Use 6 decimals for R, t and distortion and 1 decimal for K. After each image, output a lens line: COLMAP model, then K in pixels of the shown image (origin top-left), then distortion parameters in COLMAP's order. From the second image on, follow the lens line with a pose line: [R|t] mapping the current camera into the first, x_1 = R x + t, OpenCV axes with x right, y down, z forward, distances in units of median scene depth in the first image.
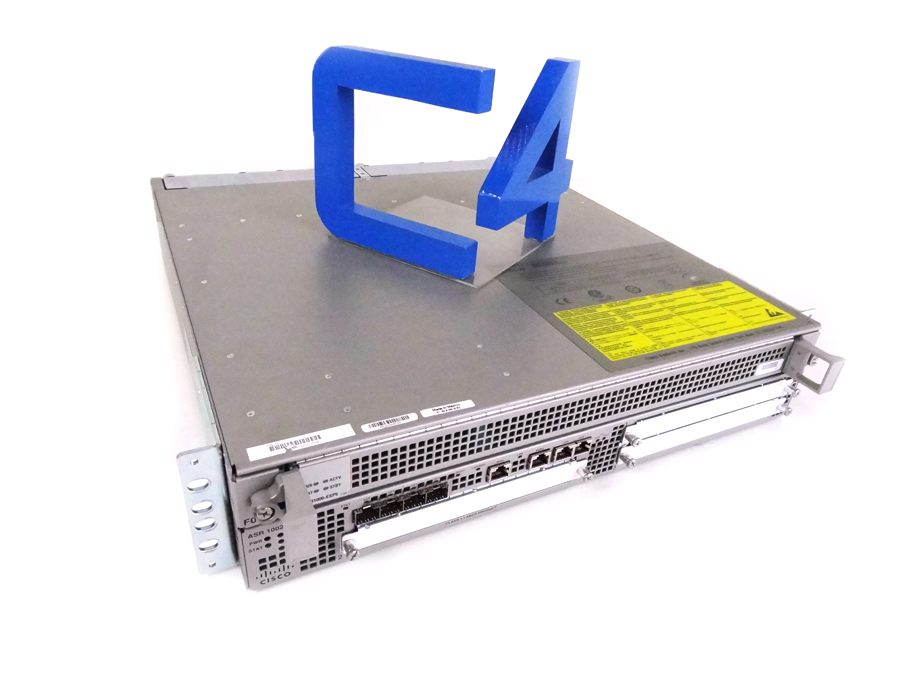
lens RADIAL K [[629.2, 0, 454.0], [0, 629.2, 328.4], [0, 0, 1]] dist [0.000027, -0.001360]
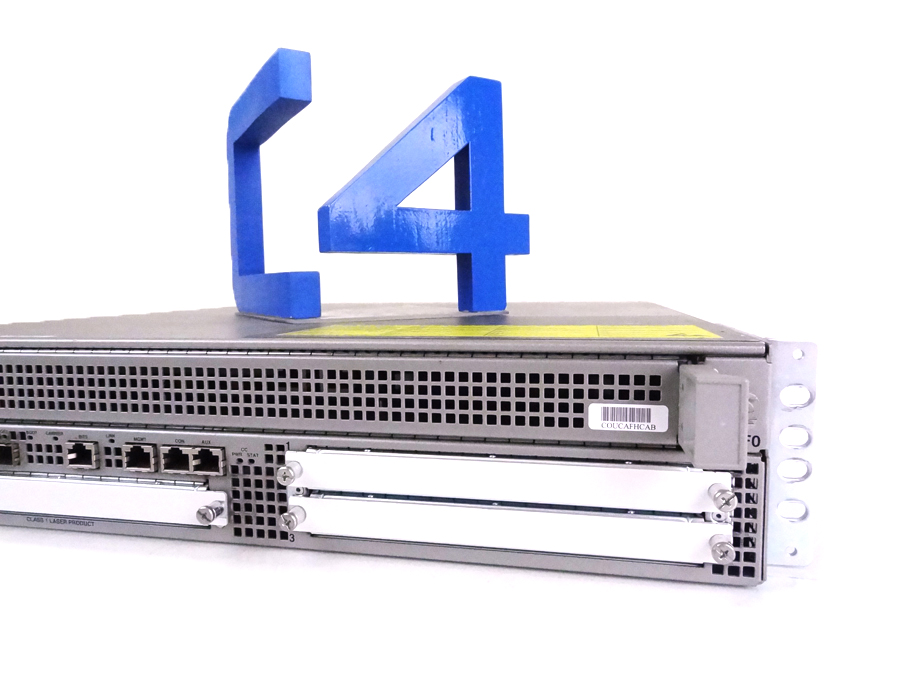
lens RADIAL K [[581.7, 0, 450.0], [0, 581.7, 337.5], [0, 0, 1]] dist [0.002850, 0.002782]
pose [[0.779449, -0.042511, -0.625021, 0.788195], [-0.245993, 0.896791, -0.367768, 0.237075], [0.576148, 0.440408, 0.688546, 0.683819]]
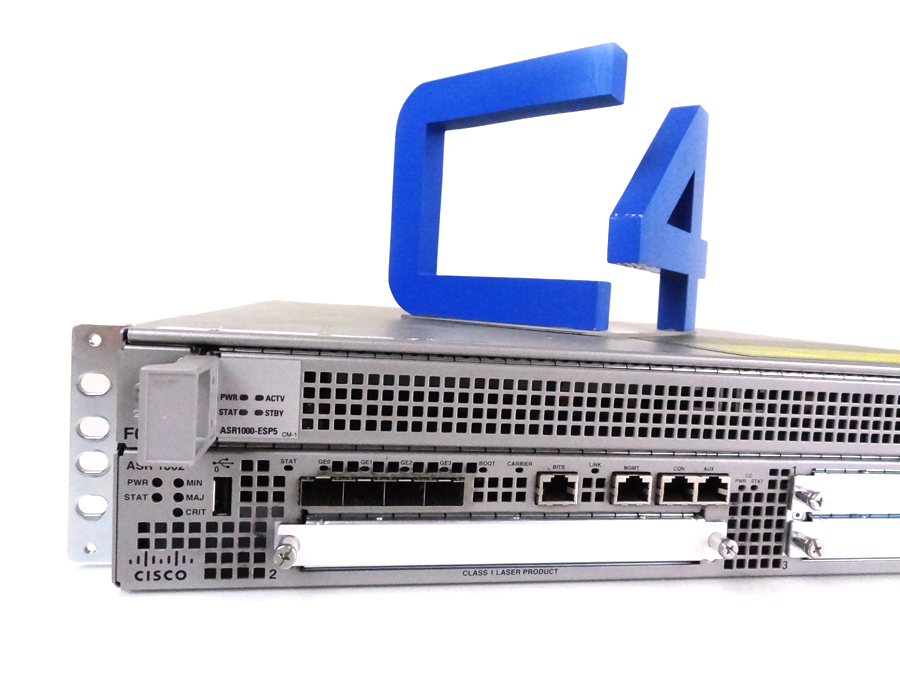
lens RADIAL K [[629.2, 0, 454.0], [0, 629.2, 328.4], [0, 0, 1]] dist [0.000027, -0.001360]
pose [[0.959791, -0.001786, -0.280710, 0.138802], [-0.129406, 0.884574, -0.448088, 0.356445], [0.249109, 0.466397, 0.848775, 0.369743]]
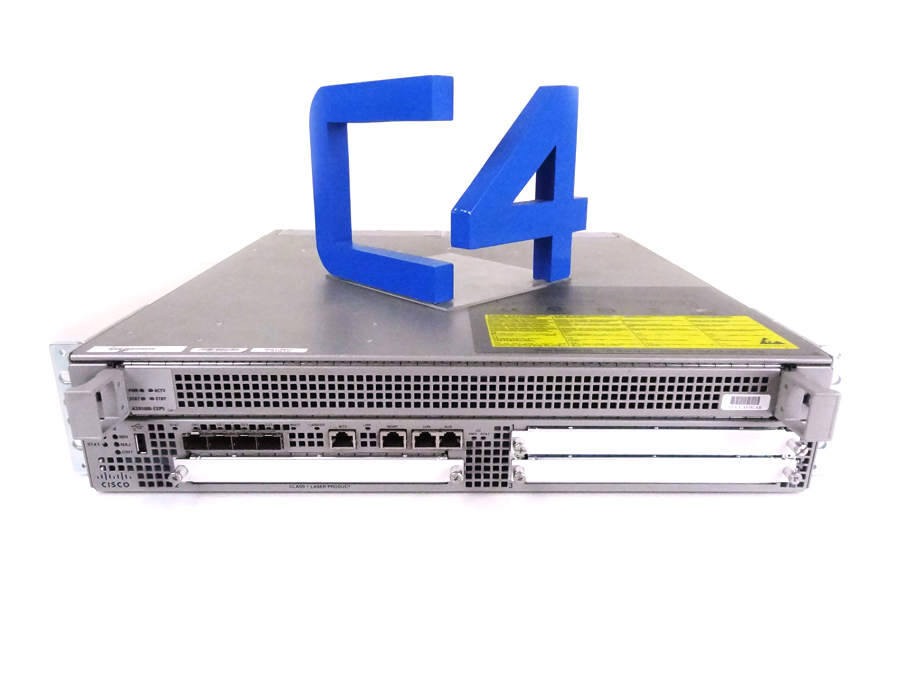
lens RADIAL K [[631.7, 0, 443.7], [0, 631.7, 331.7], [0, 0, 1]] dist [-0.002479, 0.000753]
pose [[0.896796, 0.062990, -0.437937, 0.586117], [-0.163803, 0.966749, -0.196381, 0.221242], [0.411005, 0.247849, 0.877295, 0.173243]]
